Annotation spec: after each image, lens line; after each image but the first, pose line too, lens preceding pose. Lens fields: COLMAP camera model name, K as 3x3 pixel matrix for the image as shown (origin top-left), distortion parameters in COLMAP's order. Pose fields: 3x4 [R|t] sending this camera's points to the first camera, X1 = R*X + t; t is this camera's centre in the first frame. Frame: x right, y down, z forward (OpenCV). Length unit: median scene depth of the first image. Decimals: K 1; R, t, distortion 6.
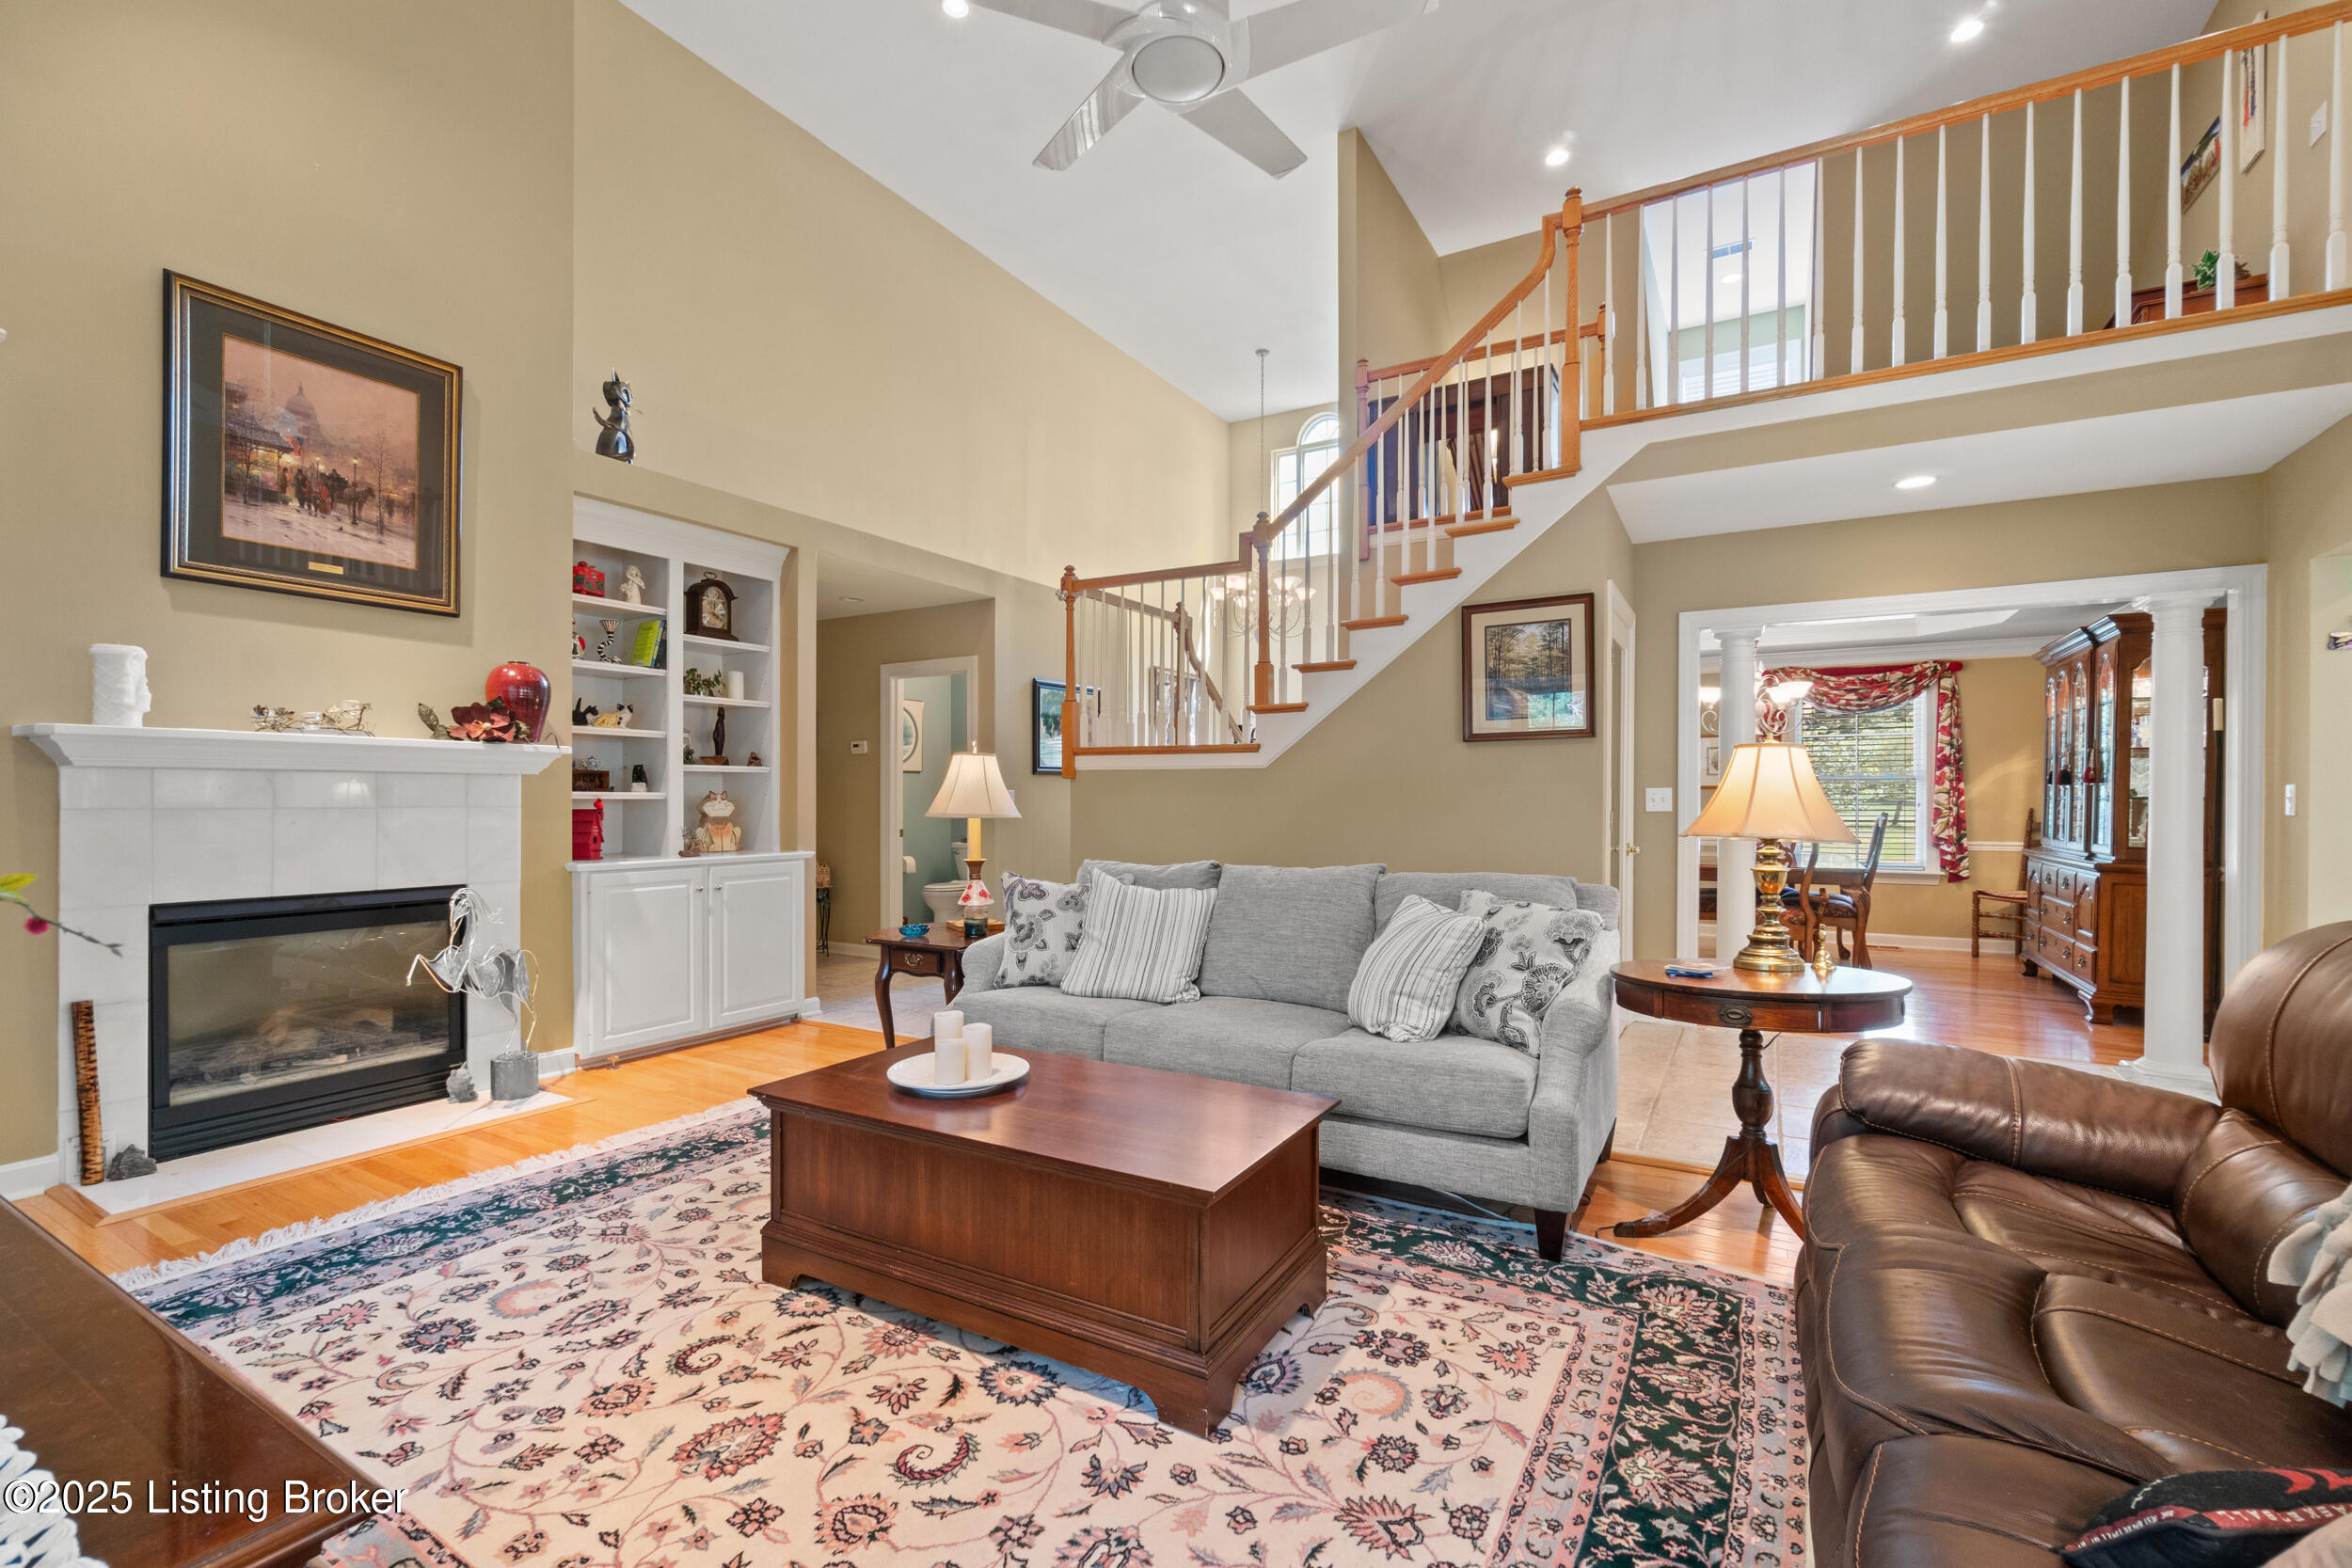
lens RADIAL K [[1020.8, 0, 1118.4], [0, 1020.8, 803.3], [0, 0, 1]] dist [-0.004098, -0.000066]
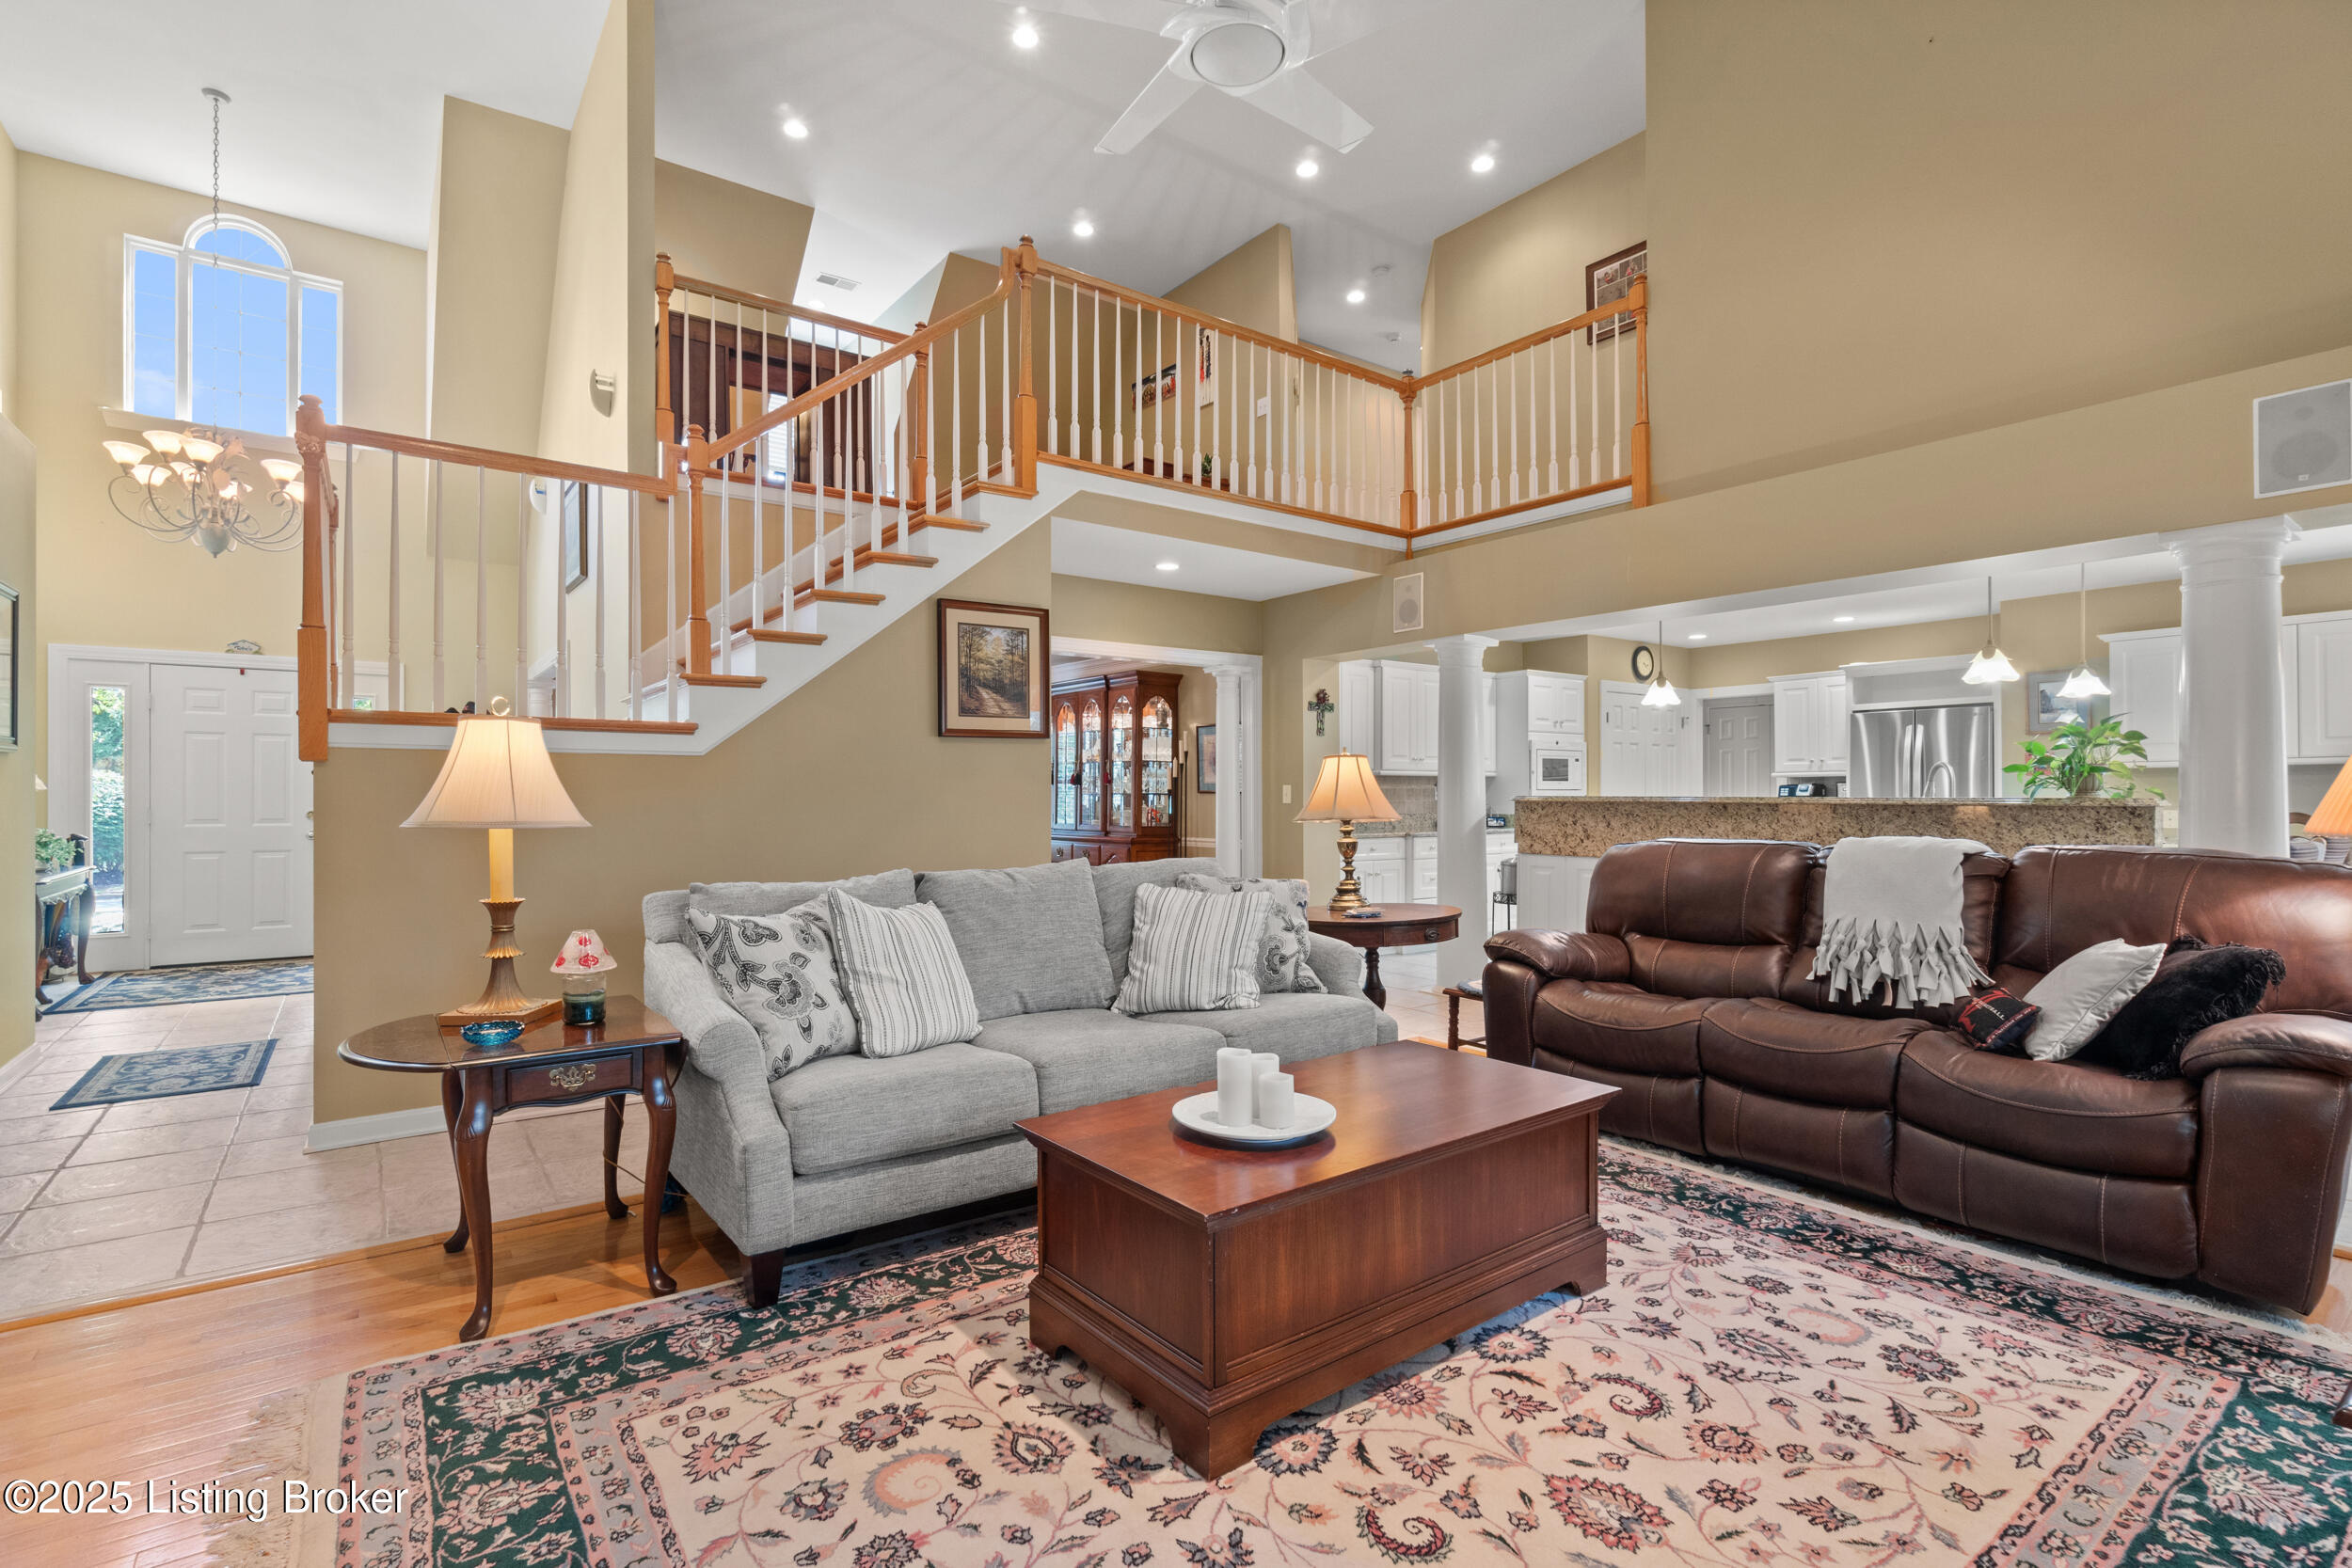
lens RADIAL K [[1109.4, 0, 1175.3], [0, 1109.4, 792.5], [0, 0, 1]] dist [-0.007787, 0.000232]
pose [[0.363568, -0.000365, 0.931568, -1.122962], [0.006963, 0.999973, -0.002326, -0.003961], [-0.931542, 0.007332, 0.363561, 0.782454]]
